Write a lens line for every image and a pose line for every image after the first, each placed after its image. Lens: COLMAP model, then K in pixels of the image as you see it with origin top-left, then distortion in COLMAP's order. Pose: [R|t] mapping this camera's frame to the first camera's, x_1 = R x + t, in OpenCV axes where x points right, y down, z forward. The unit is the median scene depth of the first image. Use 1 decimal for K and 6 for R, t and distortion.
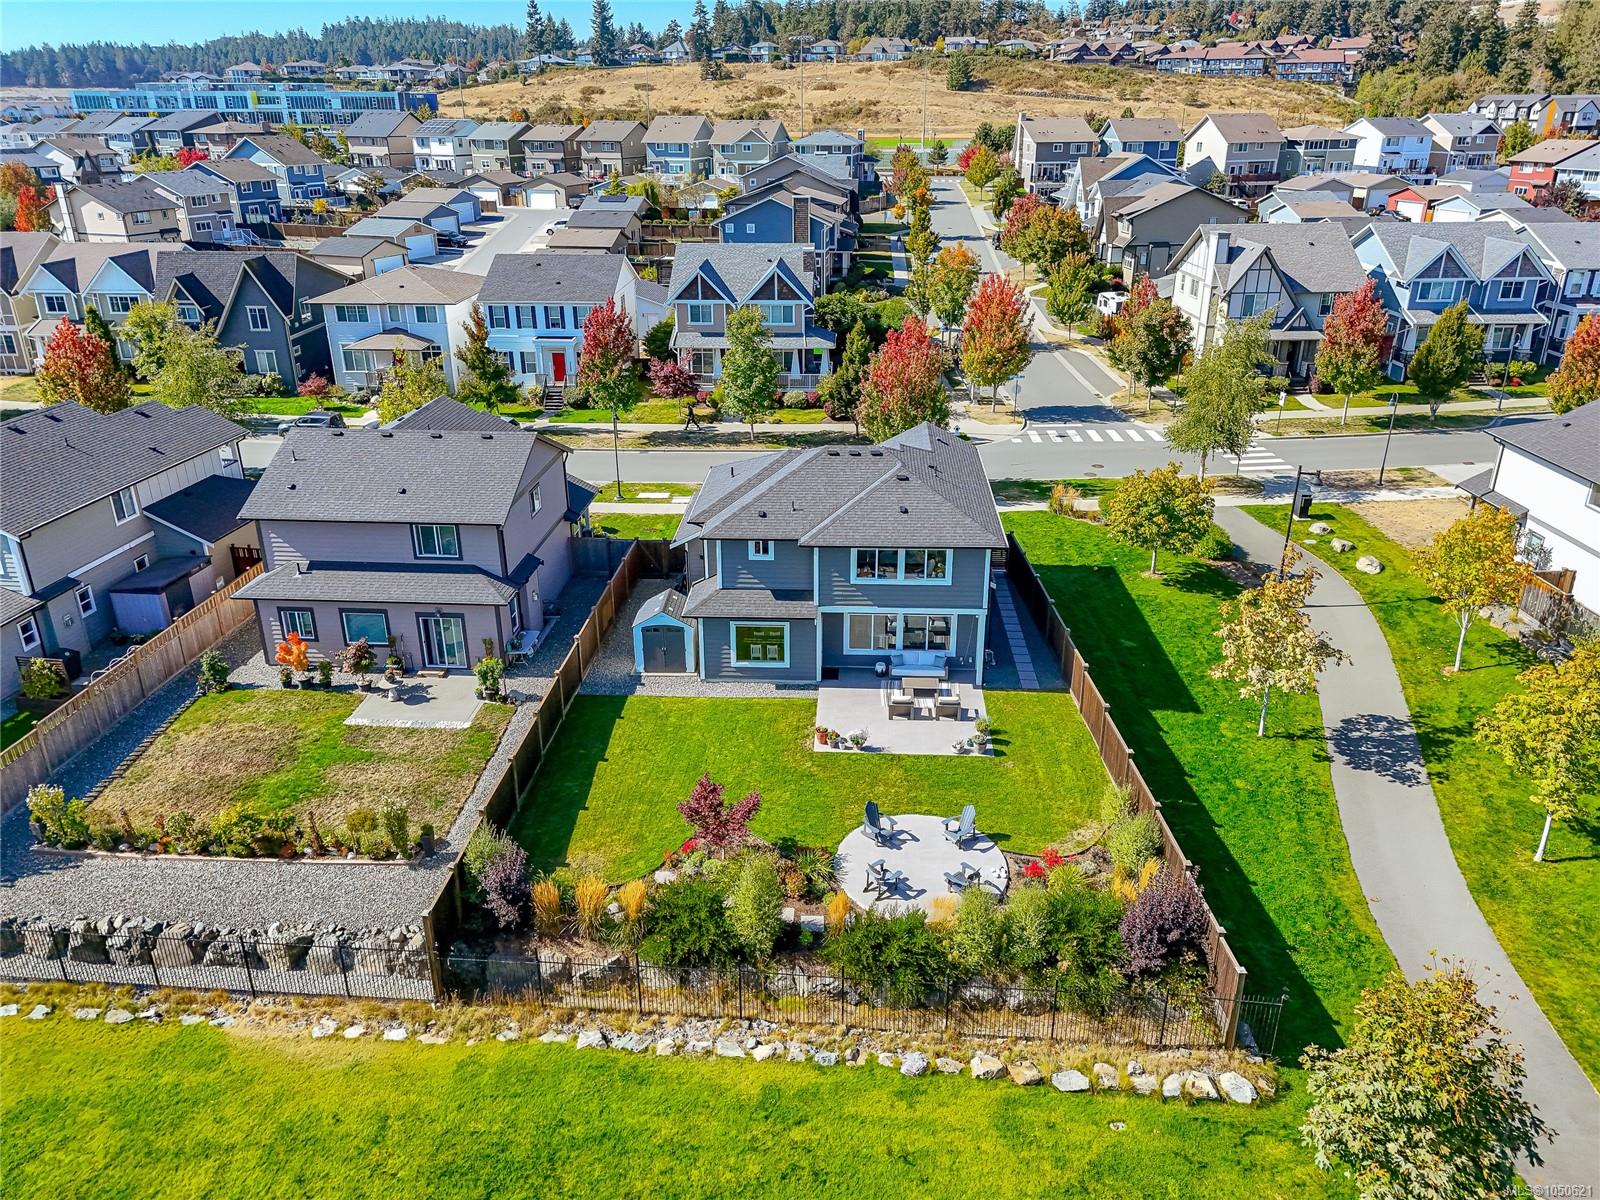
lens RADIAL K [[1178.2, 0, 803.5], [0, 1178.2, 603.9], [0, 0, 1]] dist [0.066205, -0.054400]
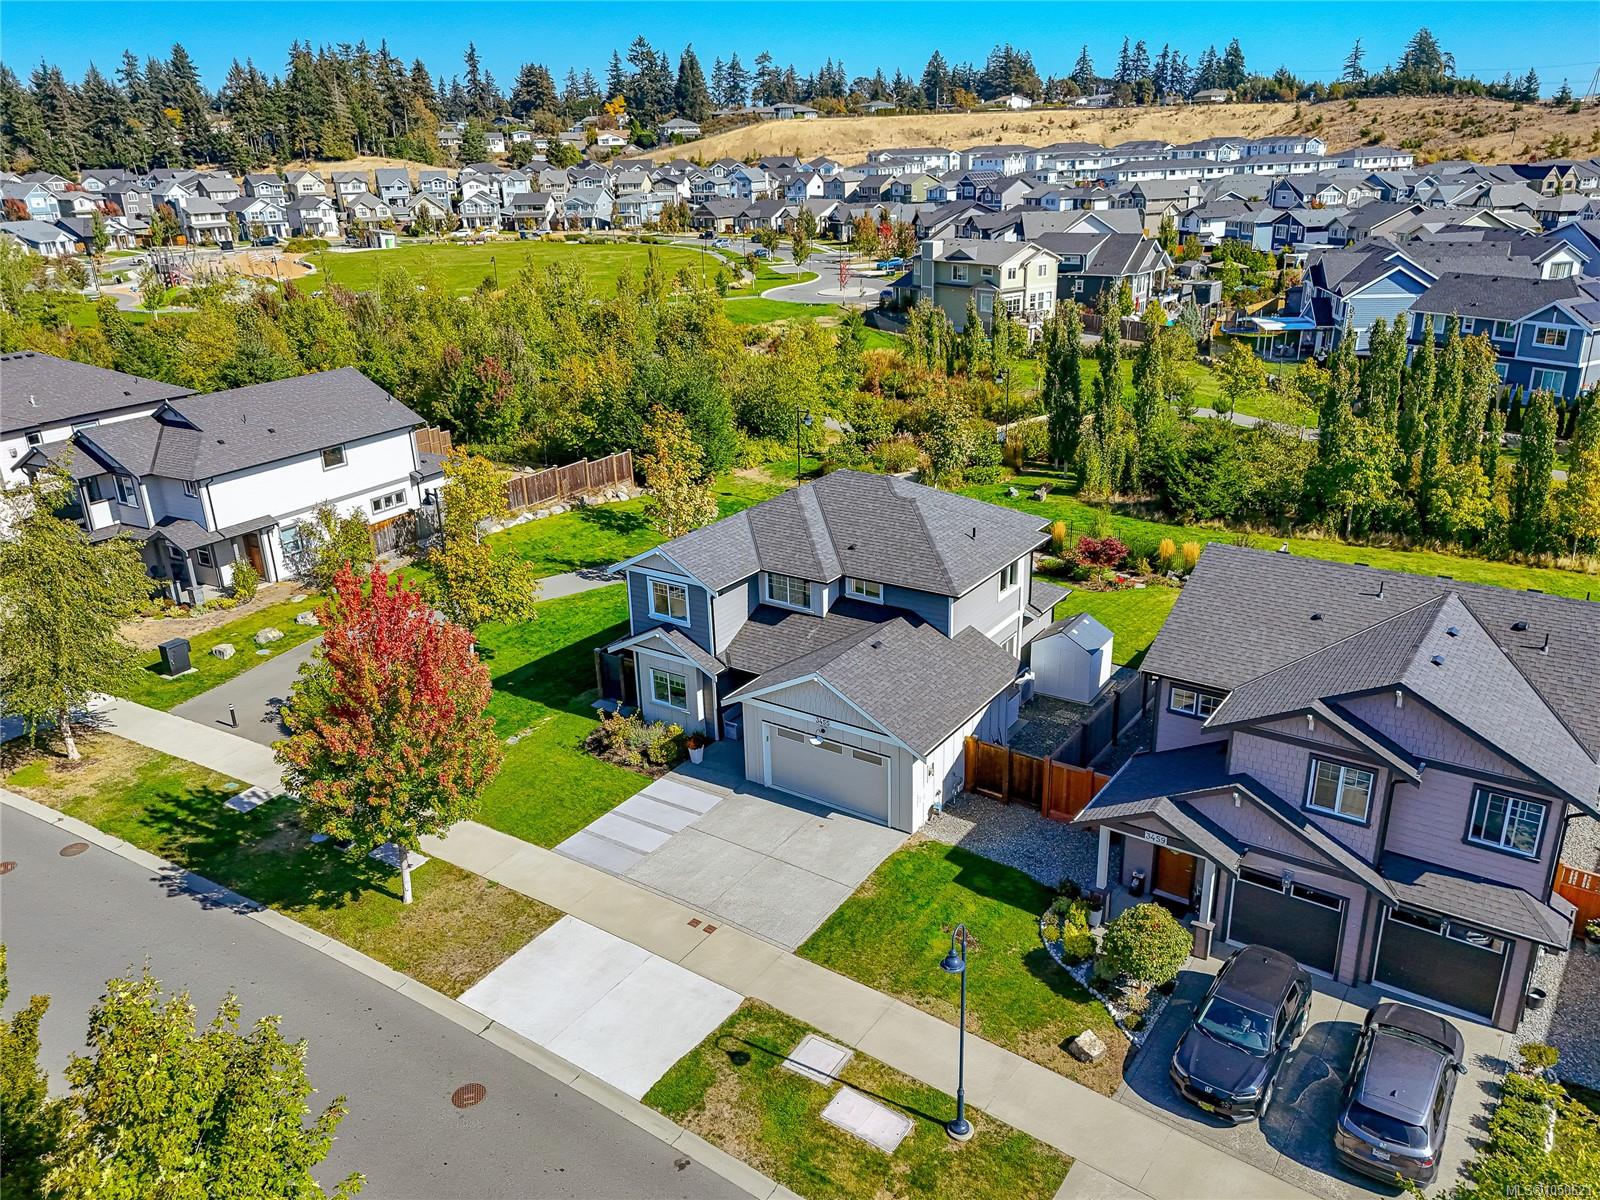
lens RADIAL K [[1178.2, 0, 803.5], [0, 1178.2, 603.9], [0, 0, 1]] dist [0.066205, -0.054400]
pose [[-0.854391, -0.163406, 0.493268, -0.424411], [0.227137, 0.736336, 0.637352, -0.715495], [-0.467359, 0.656588, -0.592004, 1.762556]]
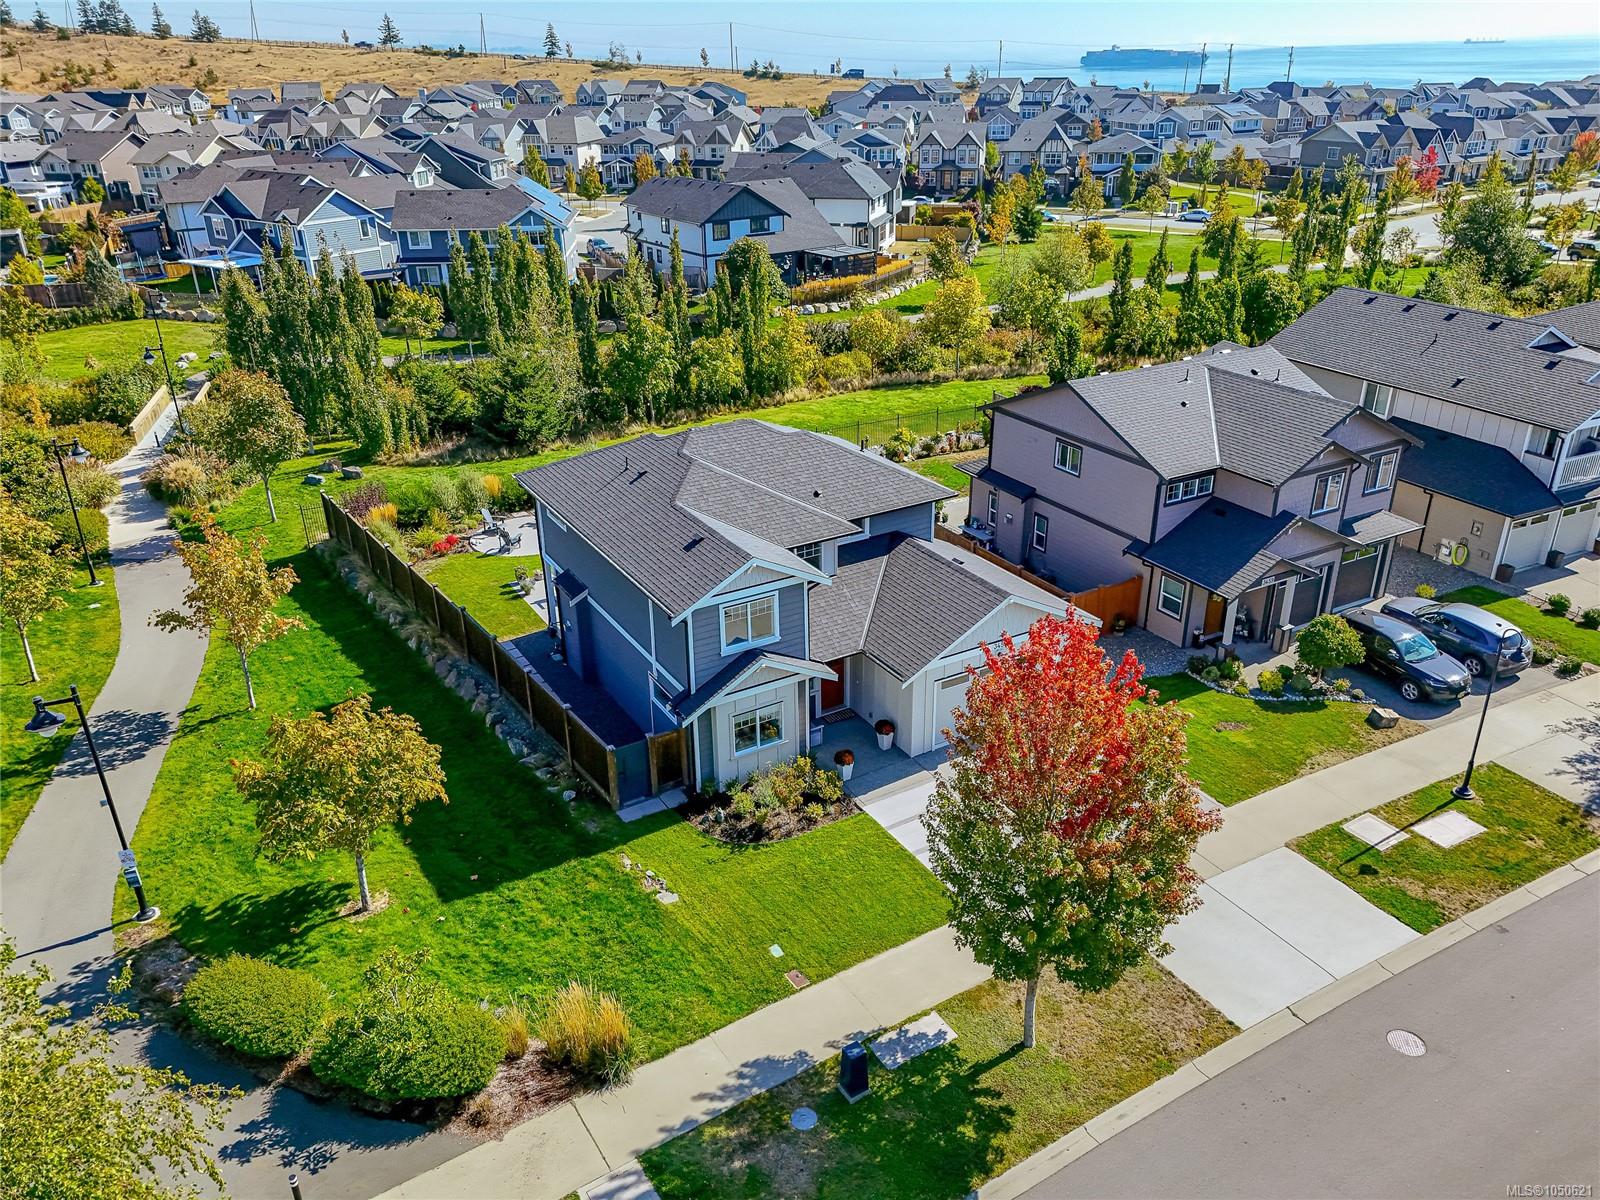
lens RADIAL K [[1178.2, 0, 803.5], [0, 1178.2, 603.9], [0, 0, 1]] dist [0.066205, -0.054400]
pose [[-0.835804, 0.244920, -0.491371, 0.462550], [-0.200080, 0.697562, 0.688023, -0.671806], [0.511273, 0.673366, -0.534021, 1.663778]]
